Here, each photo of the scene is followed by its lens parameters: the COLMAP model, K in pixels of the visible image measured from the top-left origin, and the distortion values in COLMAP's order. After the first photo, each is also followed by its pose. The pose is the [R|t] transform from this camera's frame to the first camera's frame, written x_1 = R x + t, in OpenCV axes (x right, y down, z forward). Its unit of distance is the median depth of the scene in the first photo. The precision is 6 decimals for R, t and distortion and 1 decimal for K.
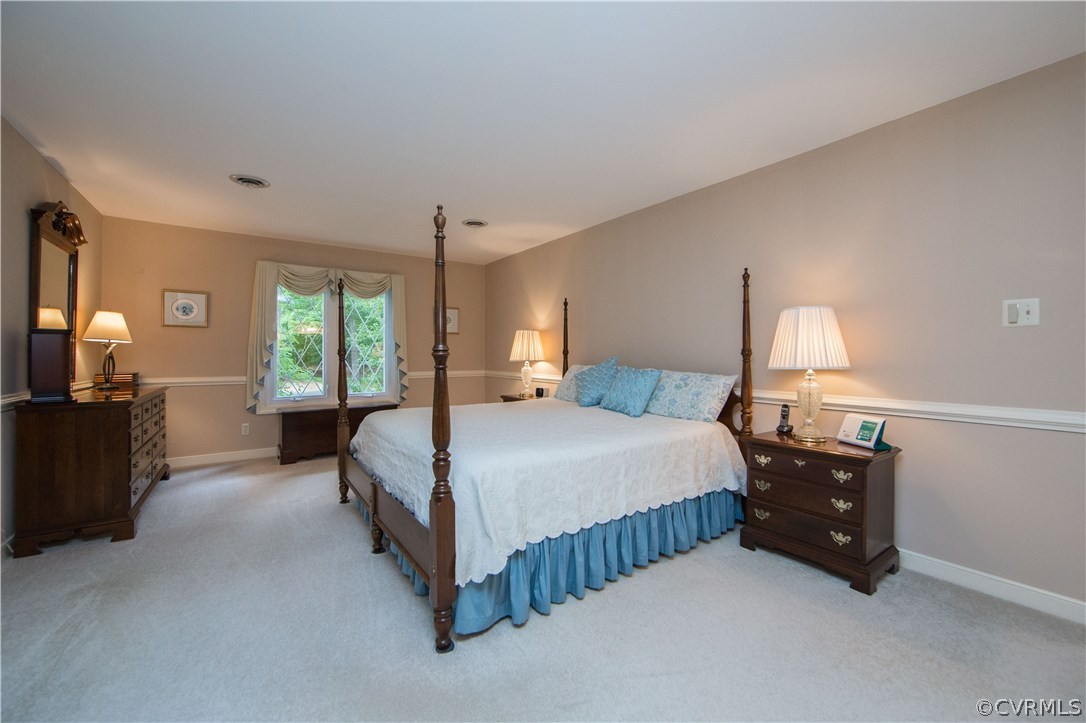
lens RADIAL K [[431.4, 0, 543.9], [0, 431.4, 350.4], [0, 0, 1]] dist [-0.000408, -0.000052]
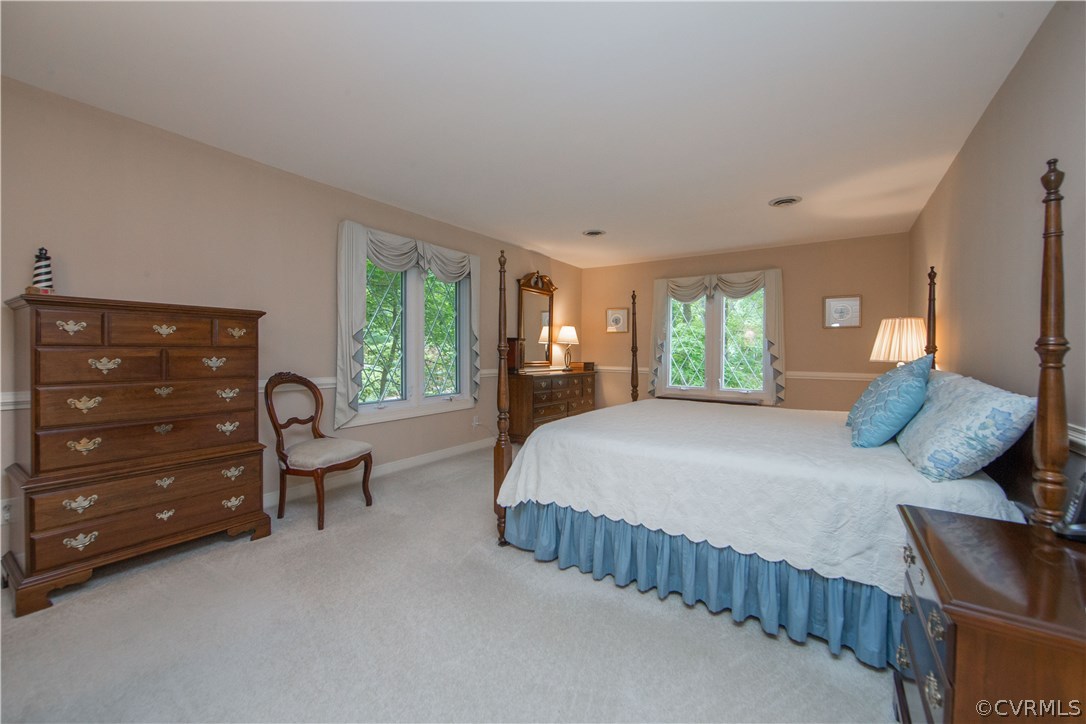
lens RADIAL K [[431.4, 0, 543.9], [0, 431.4, 350.9], [0, 0, 1]] dist [-0.000408, -0.000052]
pose [[0.353829, 0.002683, -0.935306, 0.581064], [-0.000521, 0.999996, 0.002672, 0.006316], [0.935310, -0.000458, 0.353829, 0.285649]]
